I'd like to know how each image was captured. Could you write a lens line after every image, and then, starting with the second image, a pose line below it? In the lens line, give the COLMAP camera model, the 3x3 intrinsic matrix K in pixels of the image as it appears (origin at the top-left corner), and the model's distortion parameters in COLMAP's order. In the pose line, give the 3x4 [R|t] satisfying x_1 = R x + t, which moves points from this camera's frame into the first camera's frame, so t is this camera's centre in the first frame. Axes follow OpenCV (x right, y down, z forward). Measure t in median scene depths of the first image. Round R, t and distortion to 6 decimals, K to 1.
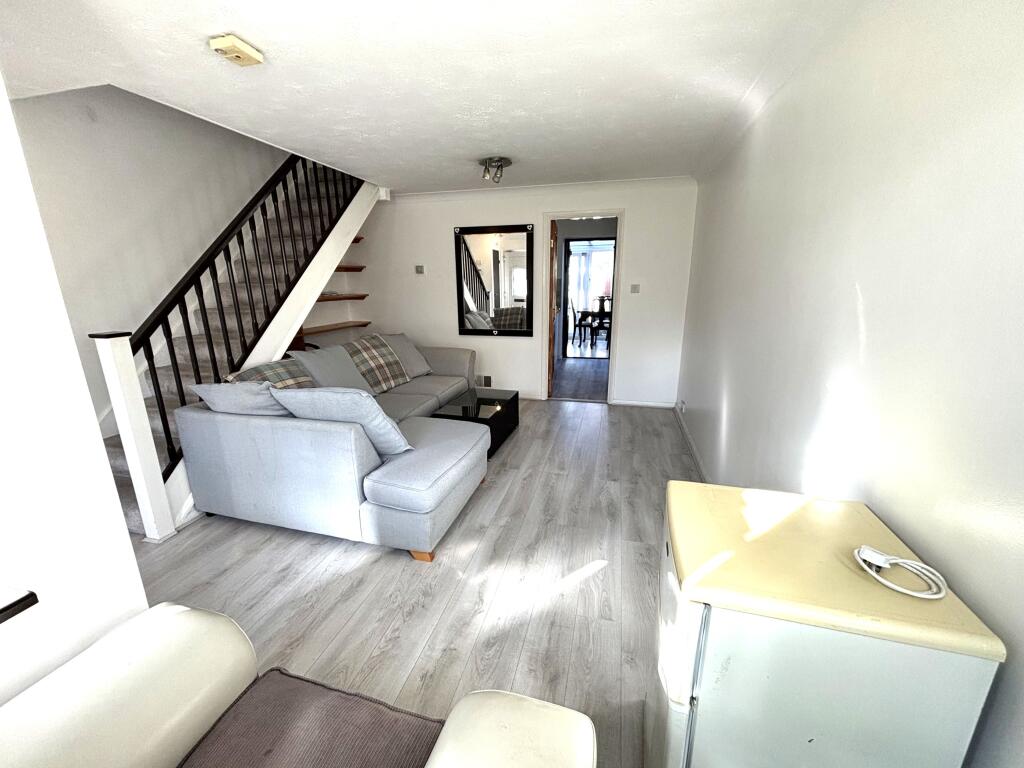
lens RADIAL K [[407.1, 0, 511.0], [0, 407.1, 386.5], [0, 0, 1]] dist [-0.002669, -0.000207]
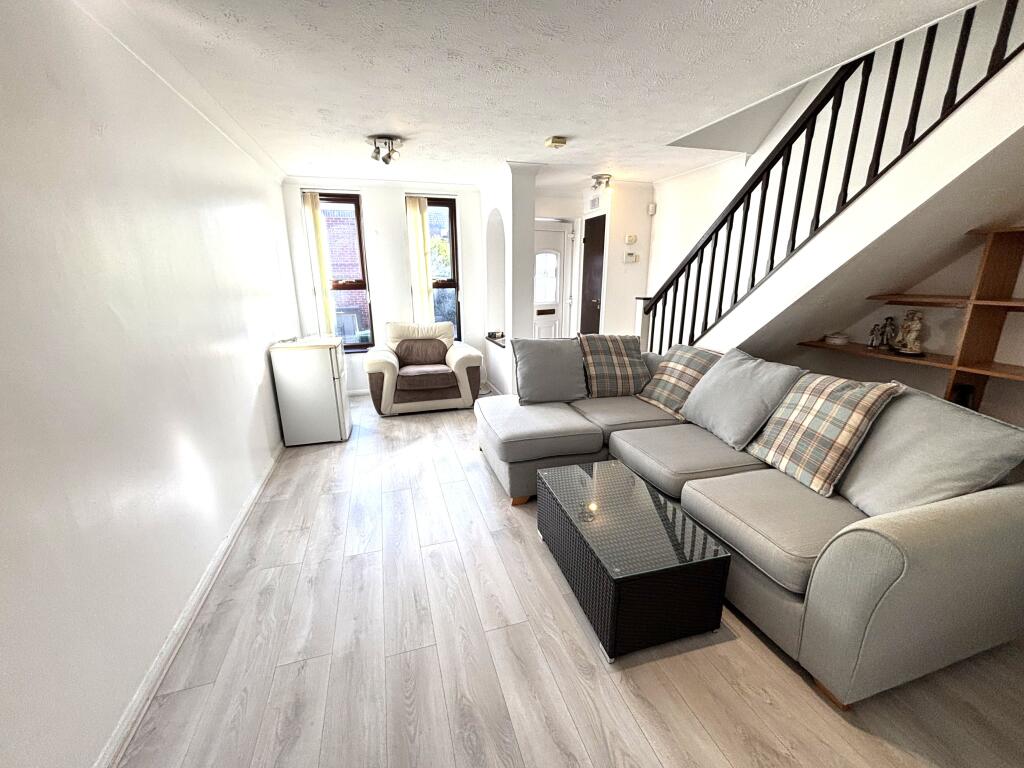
lens RADIAL K [[407.1, 0, 509.4], [0, 407.1, 383.6], [0, 0, 1]] dist [-0.002669, -0.000207]
pose [[-0.852127, 0.148531, -0.501816, 0.312293], [-0.117222, 0.880343, 0.459625, -0.363983], [0.510039, 0.450482, -0.732753, 1.427685]]
